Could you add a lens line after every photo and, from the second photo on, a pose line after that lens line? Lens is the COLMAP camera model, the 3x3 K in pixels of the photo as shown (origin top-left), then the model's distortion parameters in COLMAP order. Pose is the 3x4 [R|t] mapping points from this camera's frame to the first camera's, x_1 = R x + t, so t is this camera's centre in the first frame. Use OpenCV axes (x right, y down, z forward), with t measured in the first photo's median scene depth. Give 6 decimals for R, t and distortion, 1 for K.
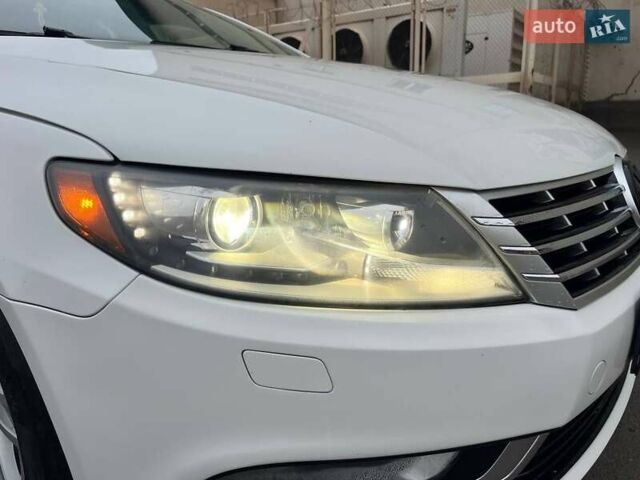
lens RADIAL K [[487.3, 0, 320.0], [0, 487.3, 240.0], [0, 0, 1]] dist [0.071040, -0.096962]
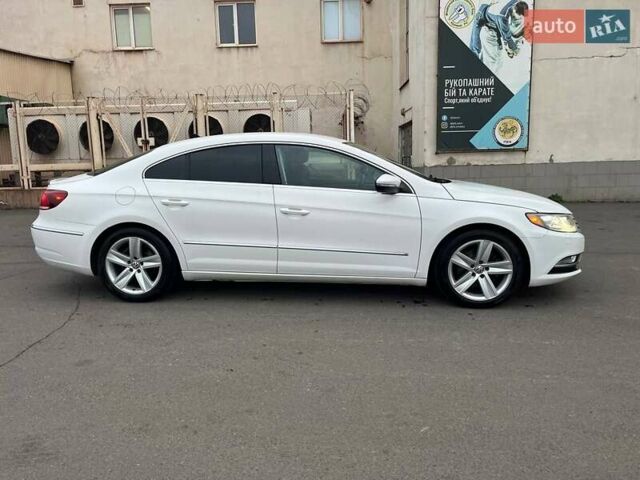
lens RADIAL K [[487.3, 0, 320.0], [0, 487.3, 240.0], [0, 0, 1]] dist [0.071040, -0.096962]
pose [[0.832954, -0.082813, 0.547111, -5.558542], [0.139239, 0.988291, -0.062394, 0.165453], [-0.535538, 0.128150, 0.834732, -2.392236]]
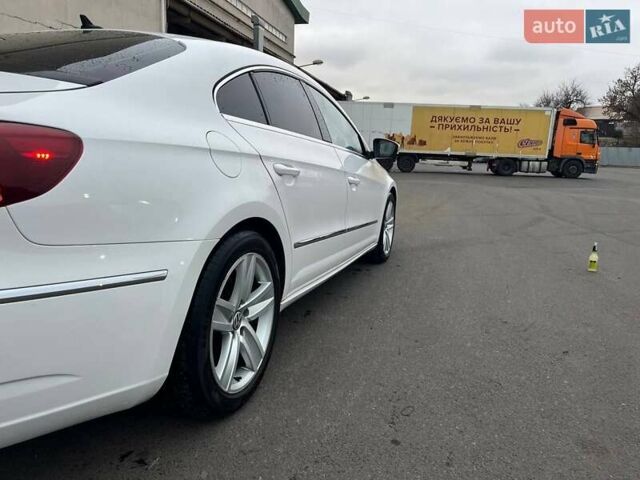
lens RADIAL K [[487.3, 0, 320.0], [0, 487.3, 240.0], [0, 0, 1]] dist [0.071040, -0.096962]
pose [[-0.379471, -0.153460, 0.912388, -6.600729], [0.193914, 0.951053, 0.240614, -1.160321], [-0.904654, 0.268231, -0.331140, 4.318797]]
